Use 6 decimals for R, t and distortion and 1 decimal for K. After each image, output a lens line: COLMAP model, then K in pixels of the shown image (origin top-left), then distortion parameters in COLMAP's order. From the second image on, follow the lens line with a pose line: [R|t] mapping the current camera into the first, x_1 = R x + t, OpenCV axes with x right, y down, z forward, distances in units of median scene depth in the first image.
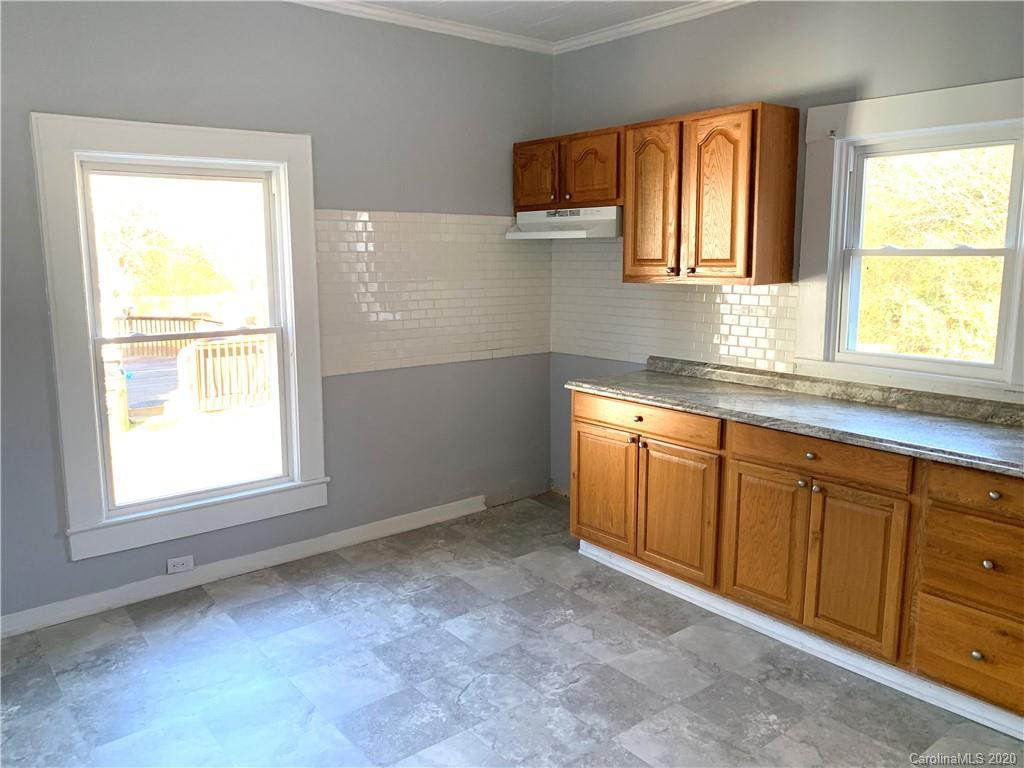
lens RADIAL K [[765.1, 0, 508.8], [0, 765.1, 387.1], [0, 0, 1]] dist [-0.009343, -0.012834]
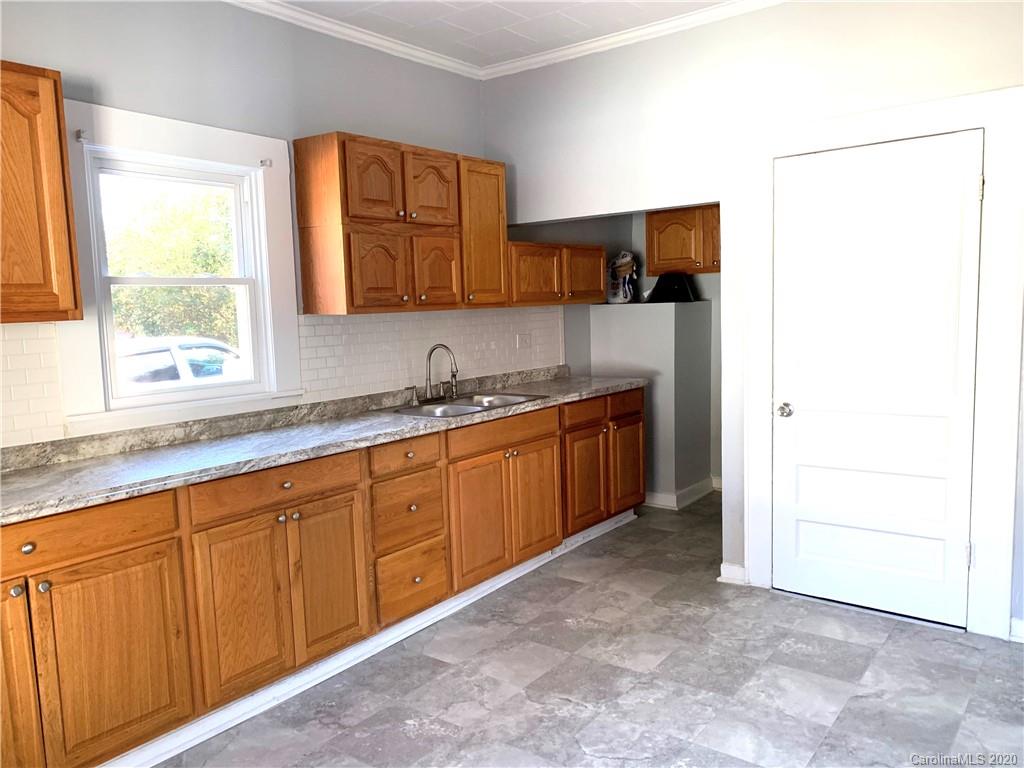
lens RADIAL K [[772.0, 0, 557.5], [0, 772.0, 373.1], [0, 0, 1]] dist [0.059047, -0.002935]
pose [[-0.273860, -0.080375, 0.958405, -0.635095], [0.191529, 0.971985, 0.136242, -0.116952], [-0.942506, 0.220874, -0.250794, 0.903798]]
